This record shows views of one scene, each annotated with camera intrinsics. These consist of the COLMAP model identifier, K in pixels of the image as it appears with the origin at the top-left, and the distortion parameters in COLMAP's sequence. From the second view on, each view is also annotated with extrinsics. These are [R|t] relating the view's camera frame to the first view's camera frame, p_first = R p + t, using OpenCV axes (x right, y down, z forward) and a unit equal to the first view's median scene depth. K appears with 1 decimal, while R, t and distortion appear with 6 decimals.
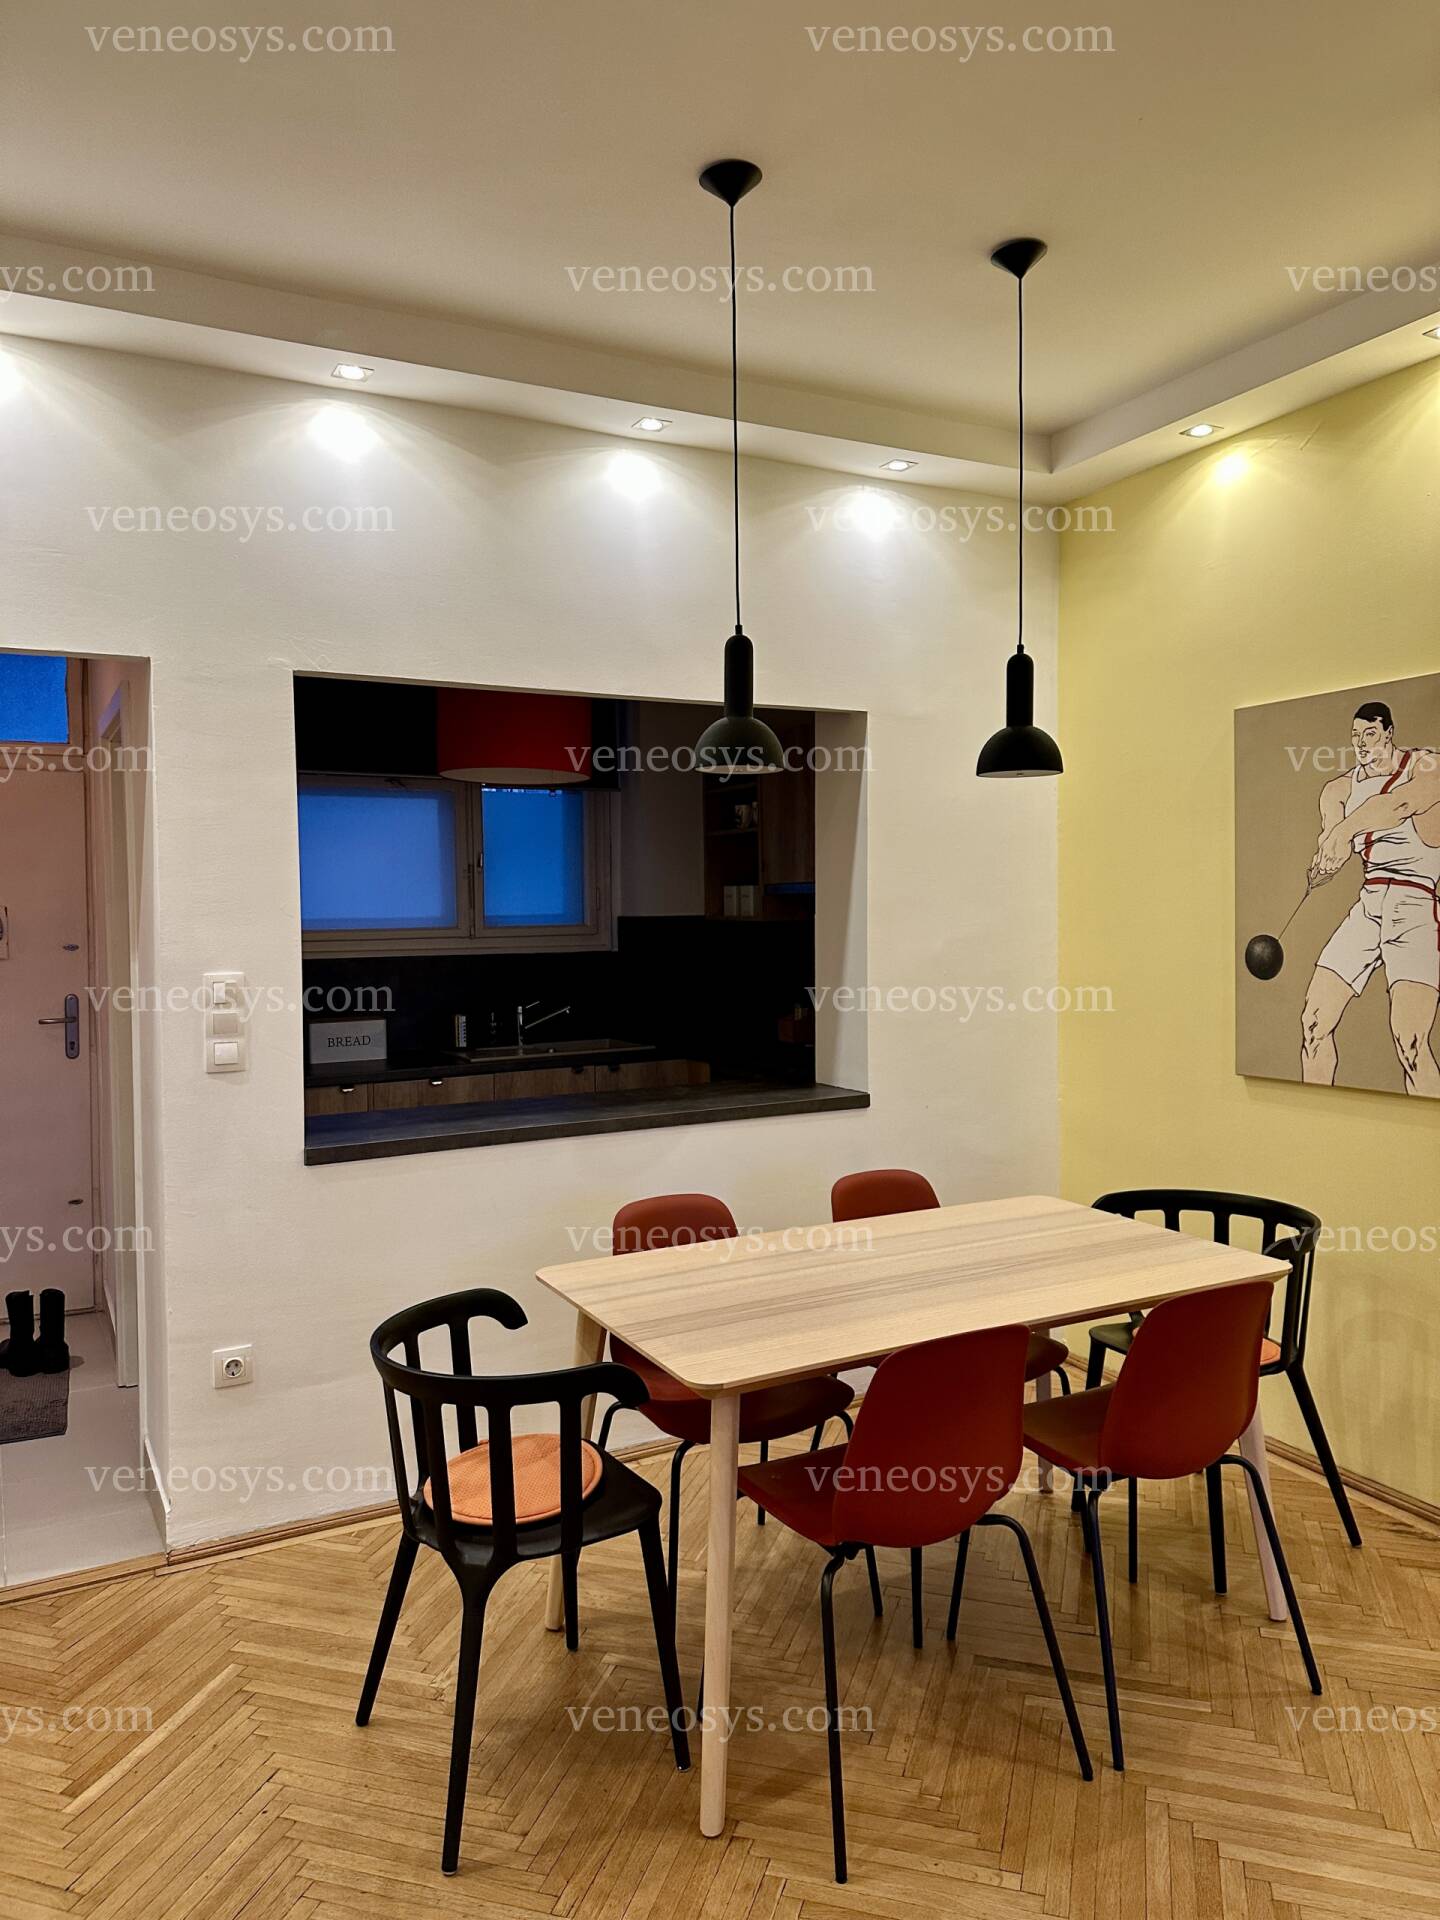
lens RADIAL K [[1342.1, 0, 737.4], [0, 1342.1, 954.0], [0, 0, 1]] dist [0.076671, -0.066032]
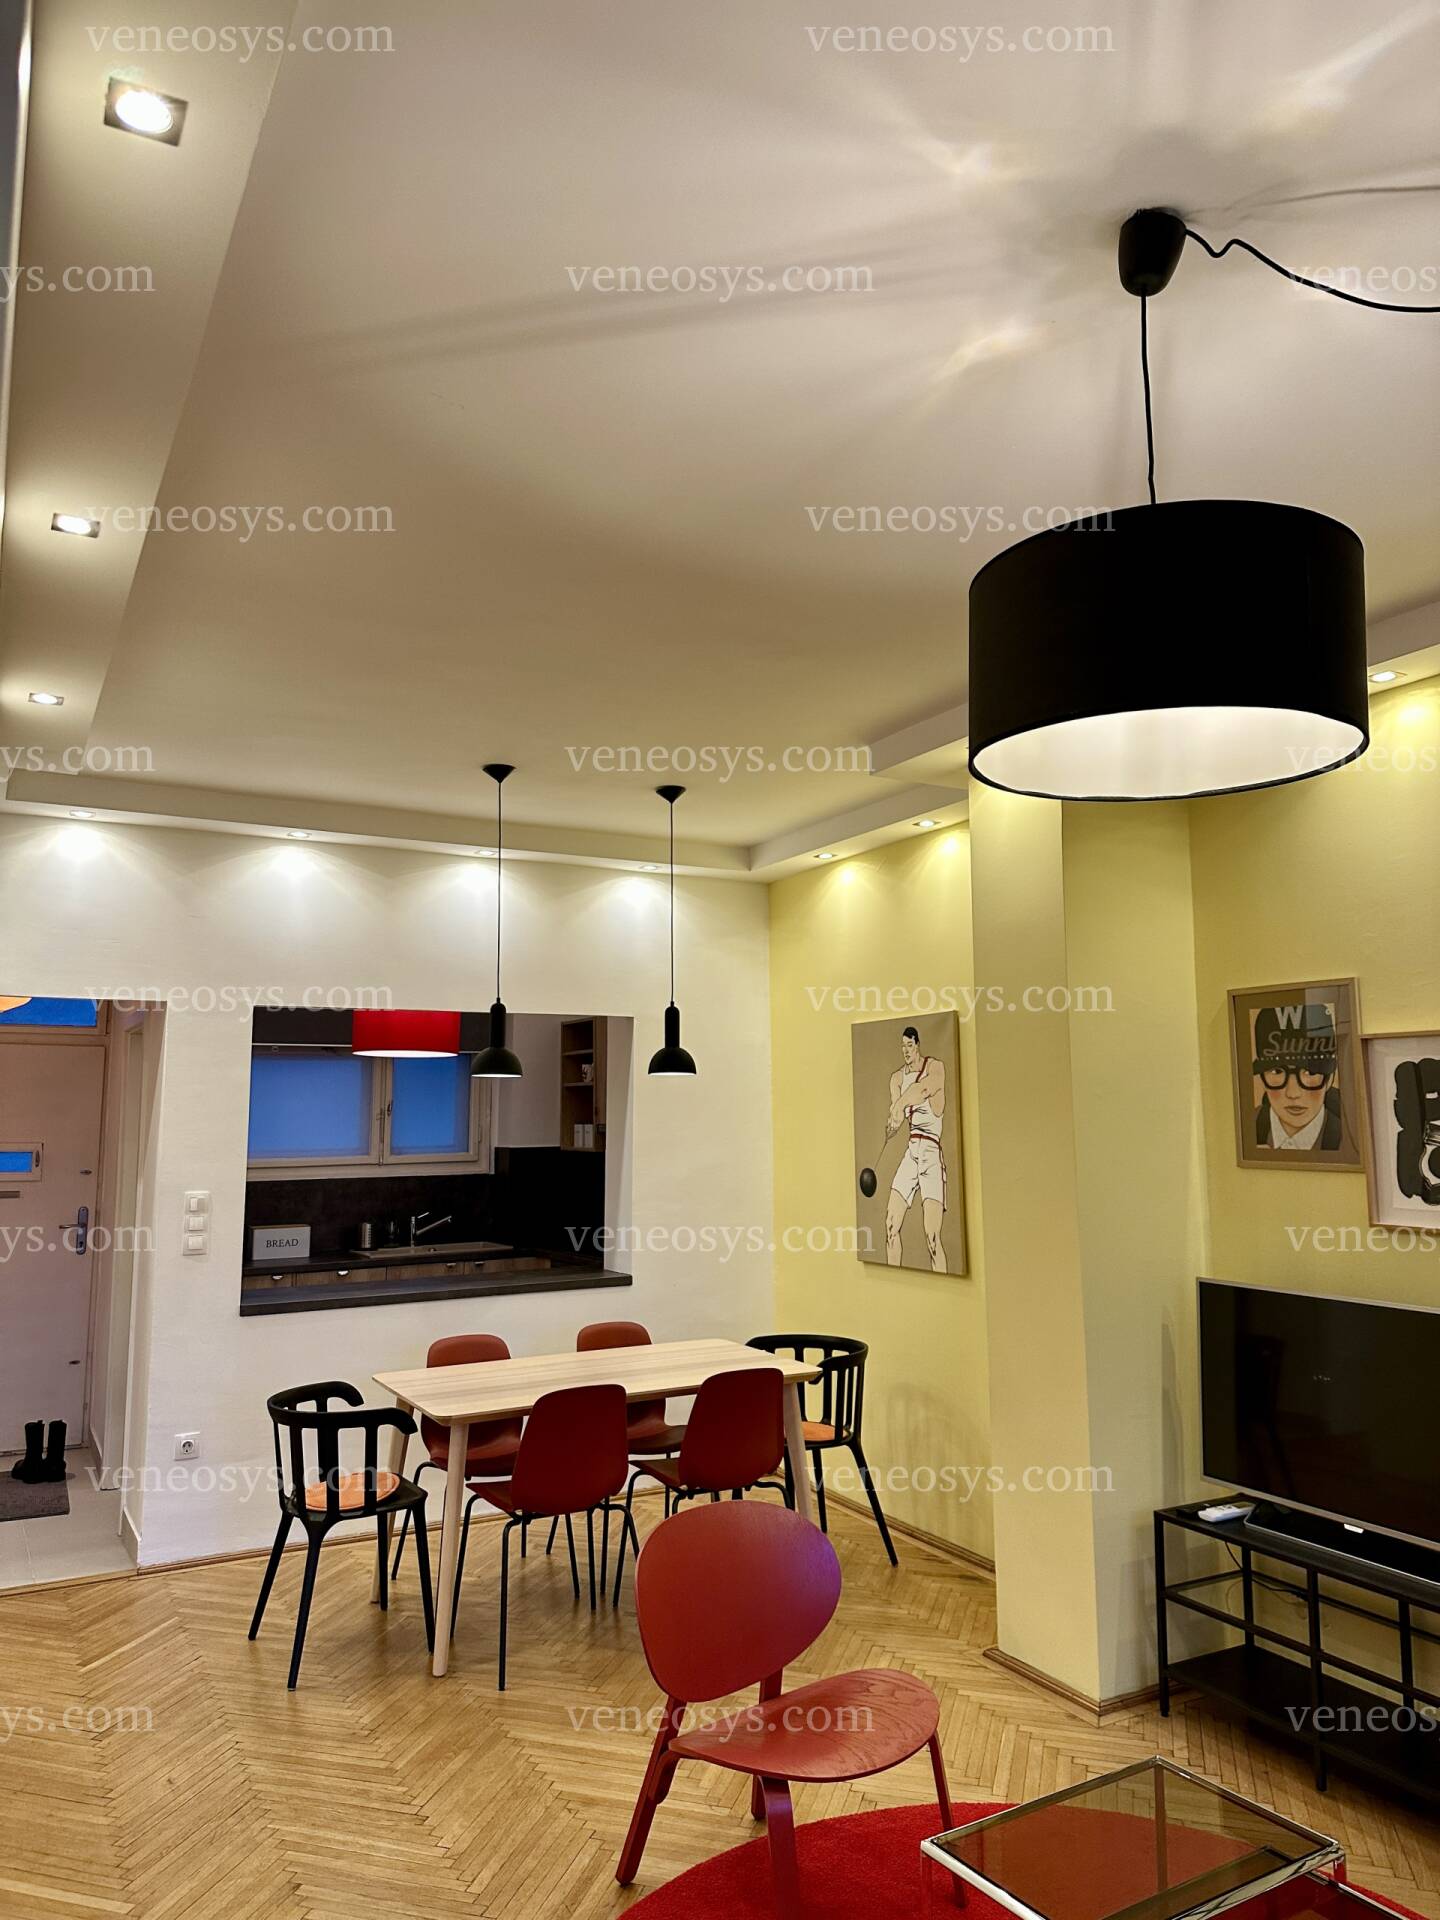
lens RADIAL K [[1342.1, 0, 713.8], [0, 1342.1, 950.0], [0, 0, 1]] dist [0.076671, -0.066032]
pose [[0.999980, 0.005123, 0.003617, 0.230622], [-0.004471, 0.986824, -0.161735, -0.012045], [-0.004398, 0.161715, 0.986828, -0.652288]]
